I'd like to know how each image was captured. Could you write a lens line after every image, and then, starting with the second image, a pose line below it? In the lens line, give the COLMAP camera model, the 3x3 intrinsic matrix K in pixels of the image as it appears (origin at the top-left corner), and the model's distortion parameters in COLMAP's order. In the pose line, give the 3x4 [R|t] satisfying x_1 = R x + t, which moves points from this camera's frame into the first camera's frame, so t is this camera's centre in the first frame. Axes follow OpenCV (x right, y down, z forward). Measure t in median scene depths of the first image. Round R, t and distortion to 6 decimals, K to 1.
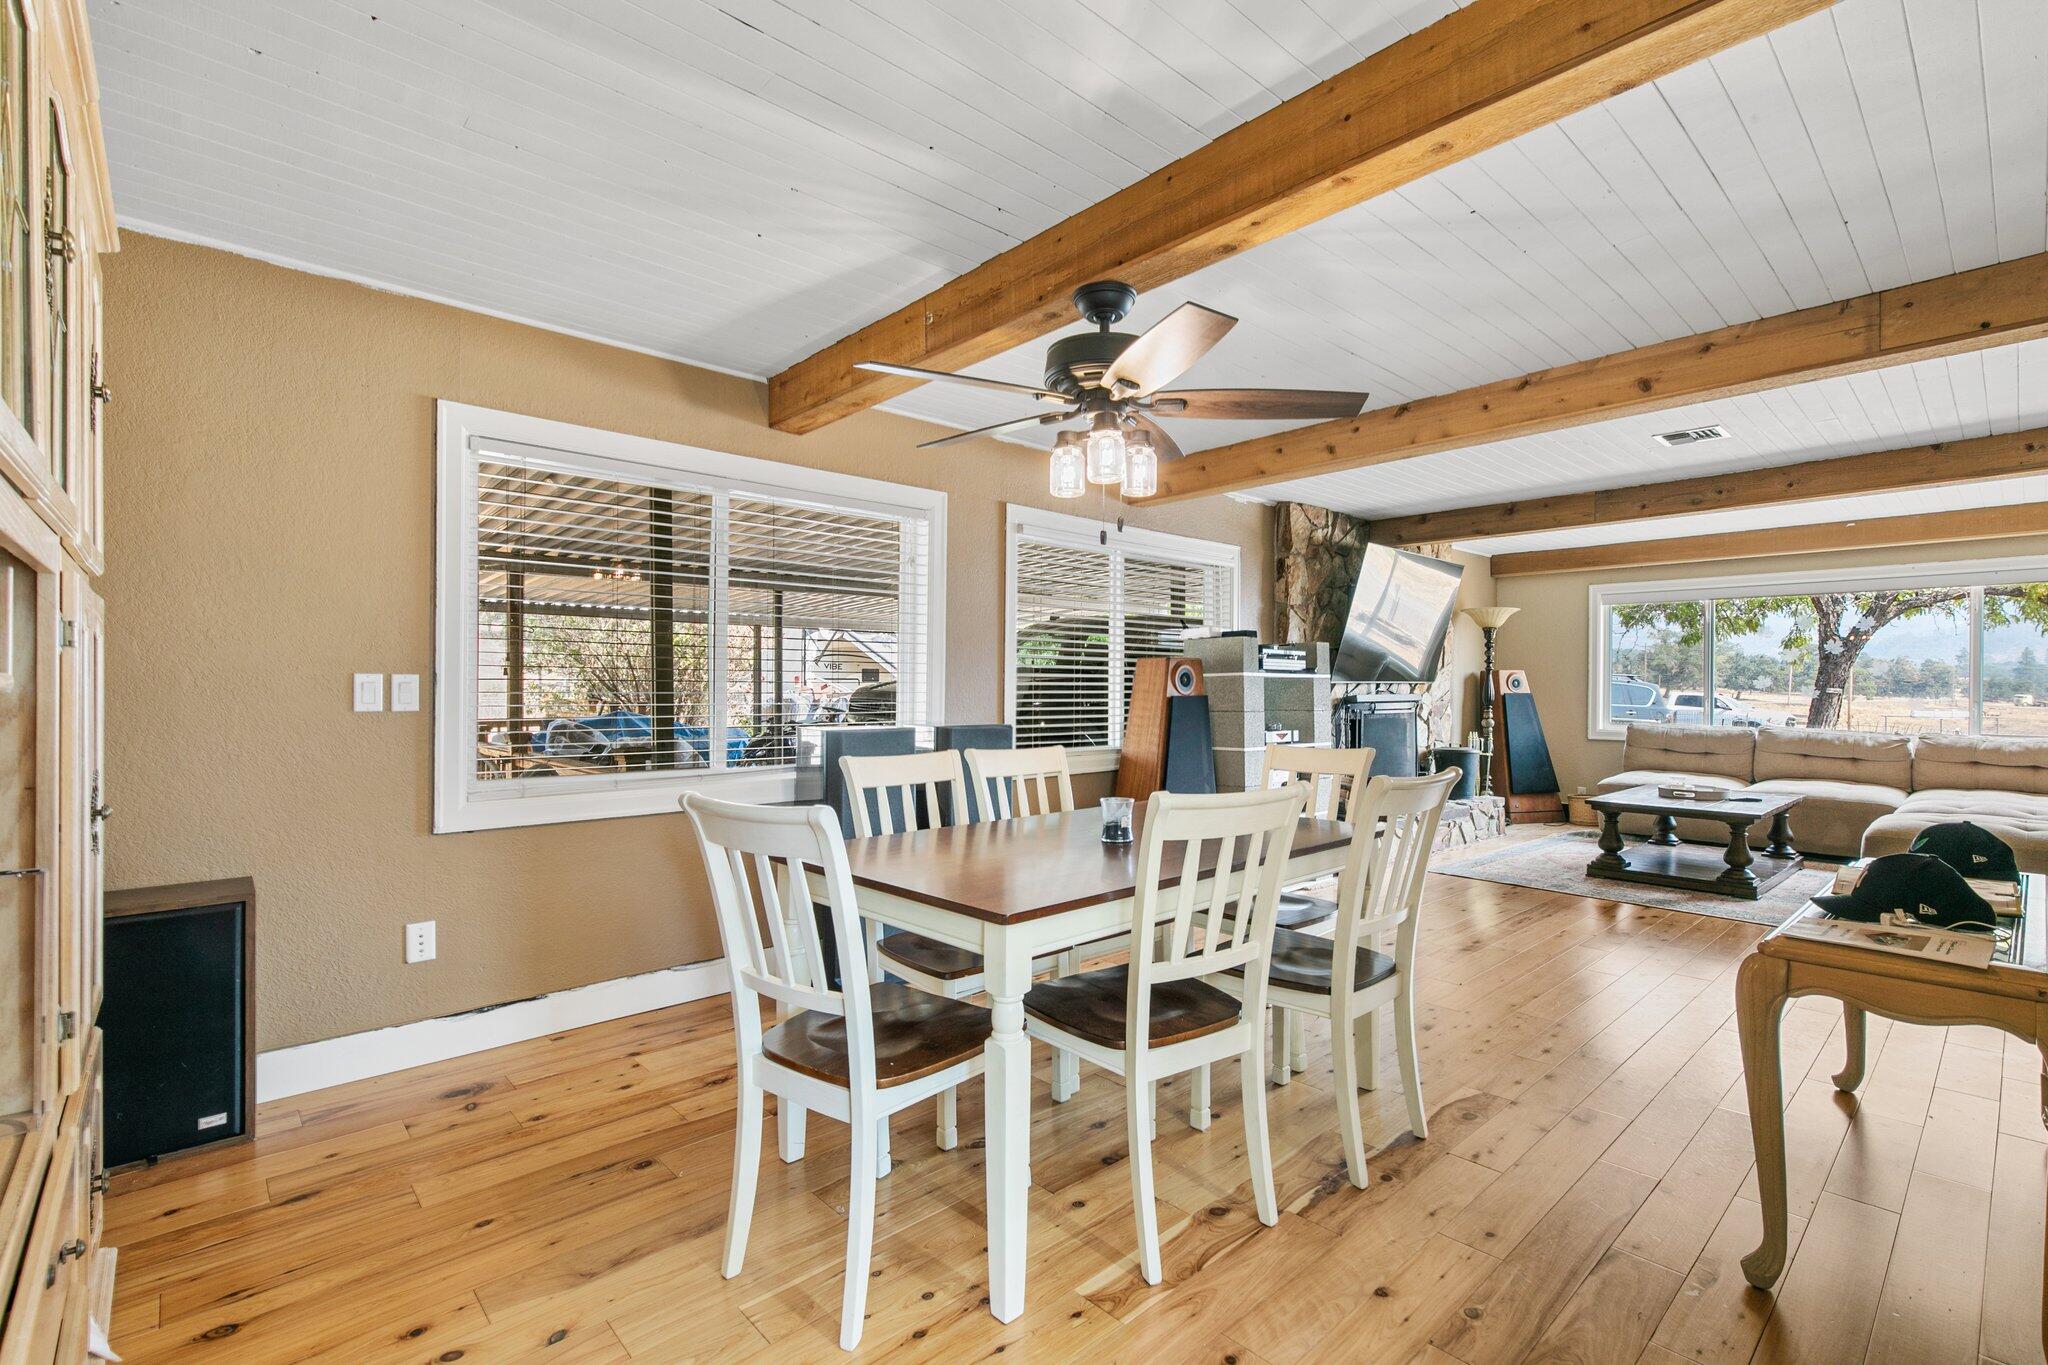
lens RADIAL K [[918.6, 0, 1033.7], [0, 918.6, 685.9], [0, 0, 1]] dist [0.005710, -0.002325]
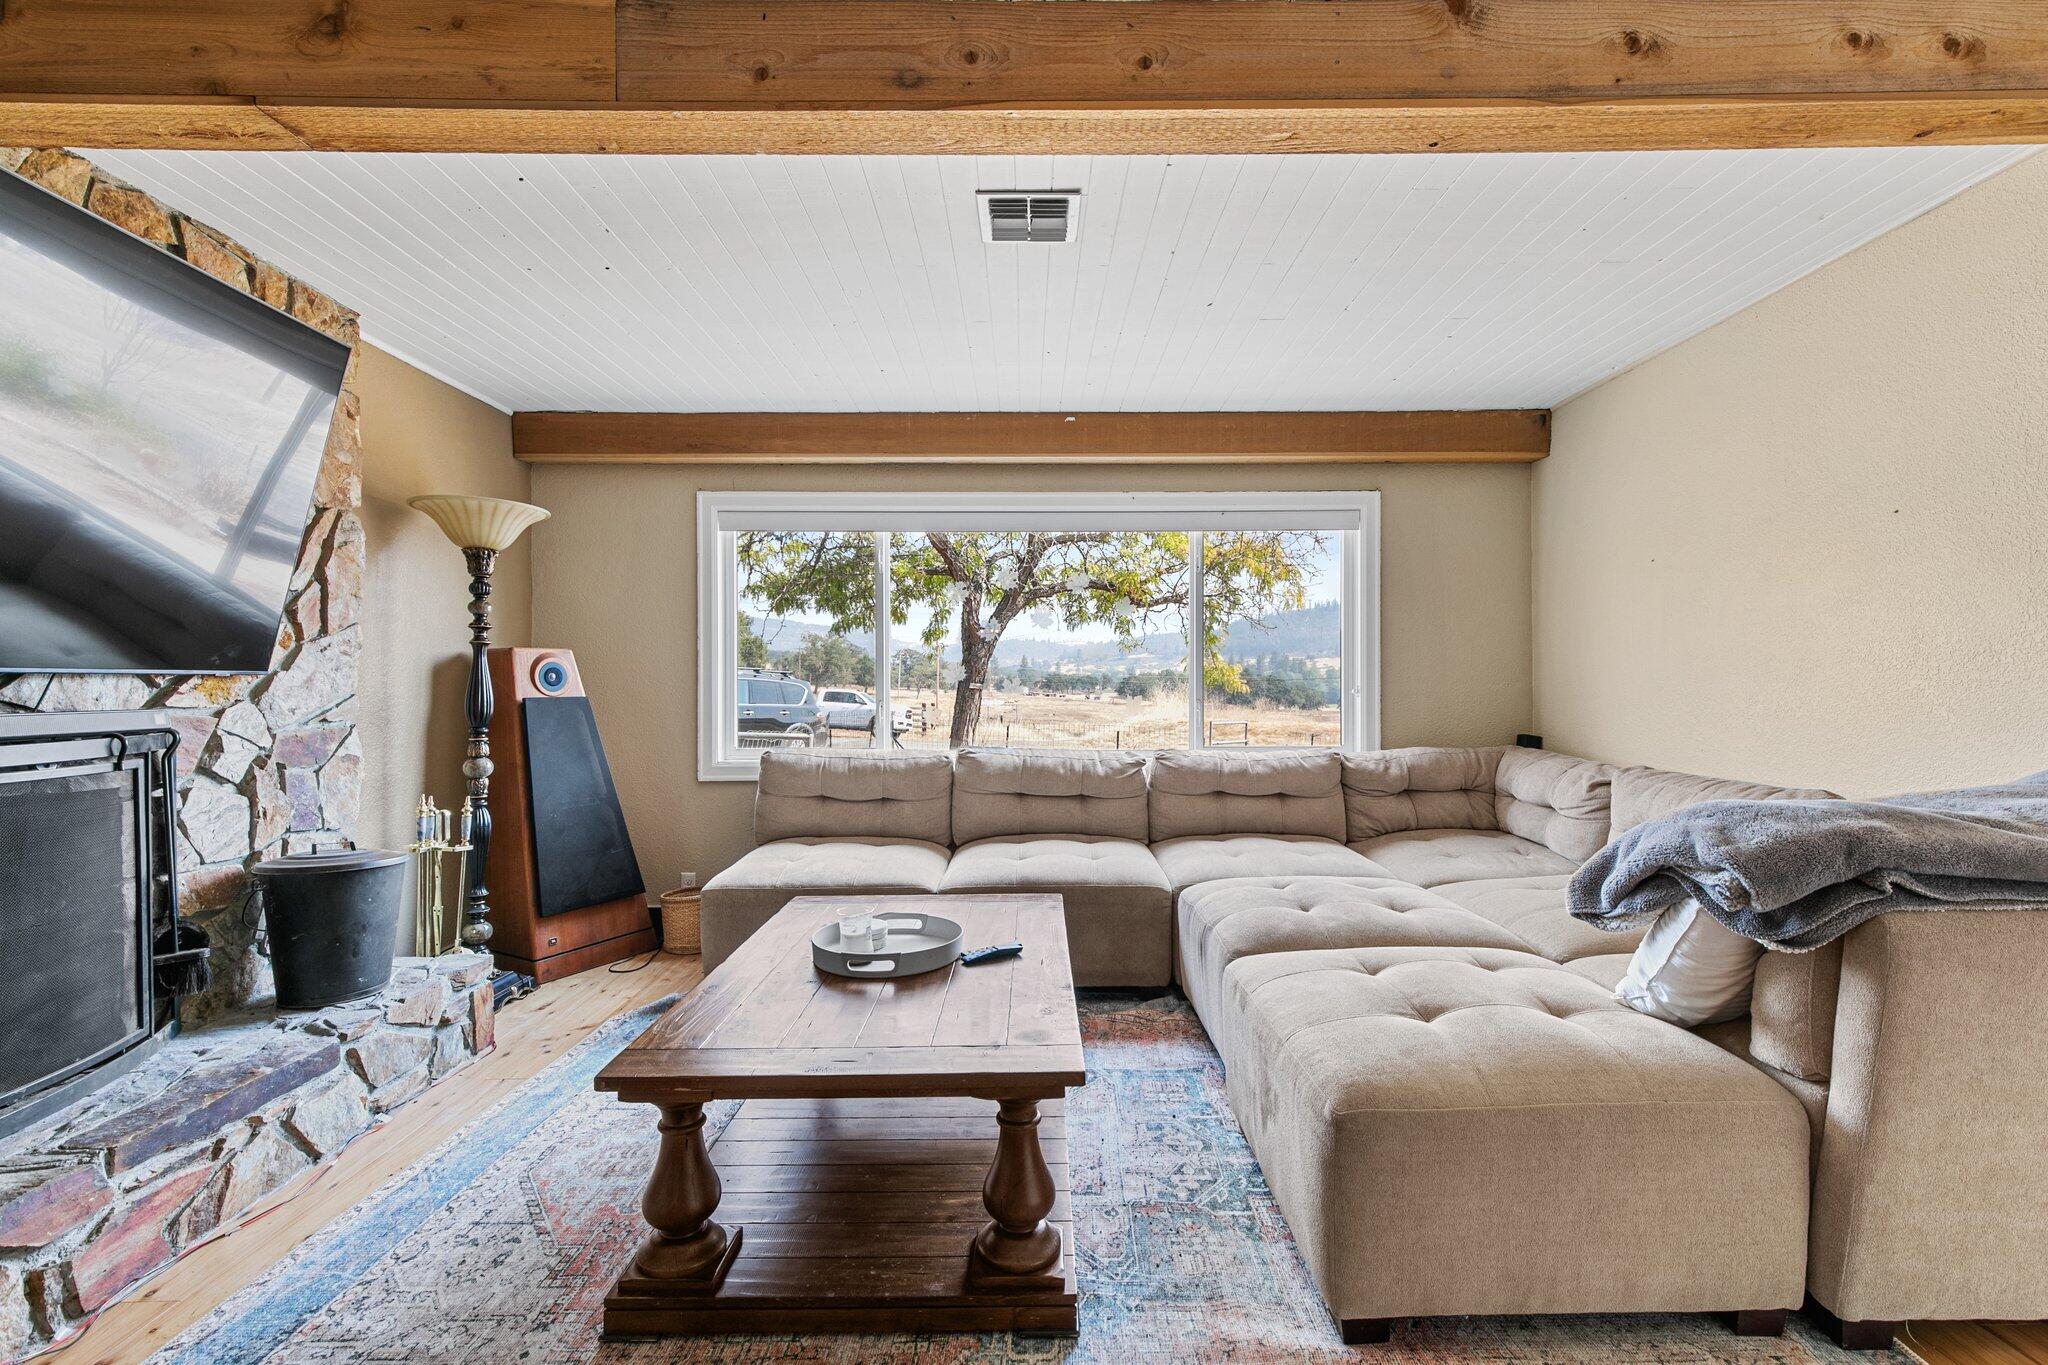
lens RADIAL K [[918.6, 0, 1038.8], [0, 918.6, 680.9], [0, 0, 1]] dist [0.005710, -0.002325]
pose [[0.666711, -0.004898, 0.745300, 0.348642], [0.008287, 0.999965, -0.000841, 0.001959], [-0.745270, 0.006737, 0.666729, 0.514582]]
